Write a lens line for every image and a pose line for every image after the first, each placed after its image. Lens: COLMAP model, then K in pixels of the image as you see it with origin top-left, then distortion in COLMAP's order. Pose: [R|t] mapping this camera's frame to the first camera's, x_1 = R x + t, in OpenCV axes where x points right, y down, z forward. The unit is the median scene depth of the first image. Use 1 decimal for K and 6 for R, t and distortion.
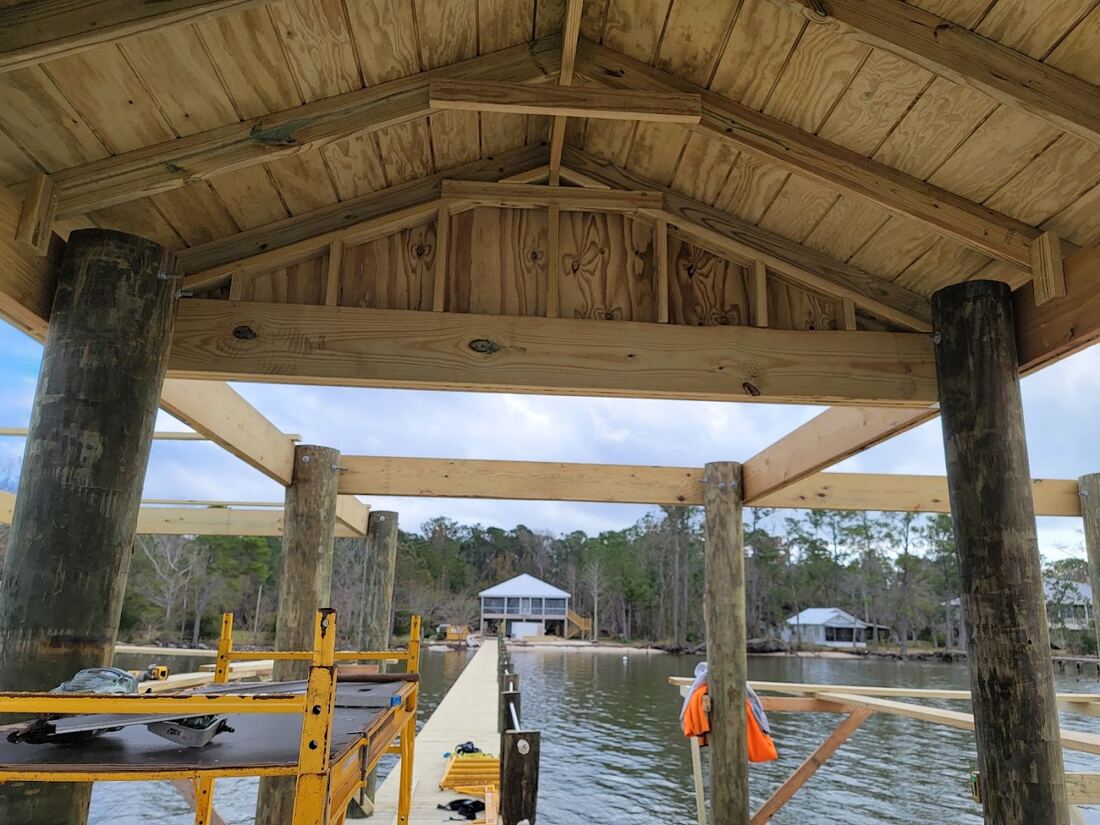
lens RADIAL K [[788.1, 0, 548.5], [0, 788.1, 386.2], [0, 0, 1]] dist [0.080823, -0.085871]
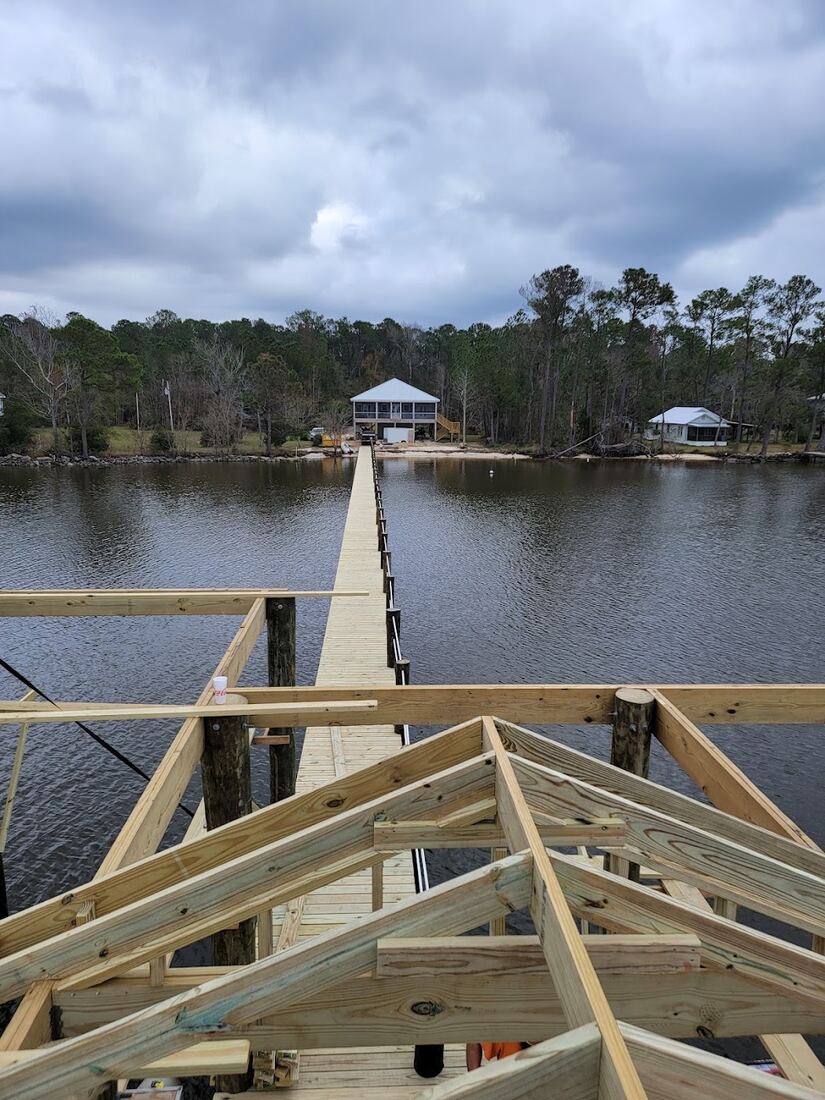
lens RADIAL K [[785.3, 0, 397.9], [0, 785.3, 550.3], [0, 0, 1]] dist [0.097341, -0.075340]
pose [[0.999574, -0.008851, -0.027809, -0.046970], [0.019959, 0.902532, 0.430160, -0.532333], [0.021291, -0.430532, 0.902324, 0.200335]]
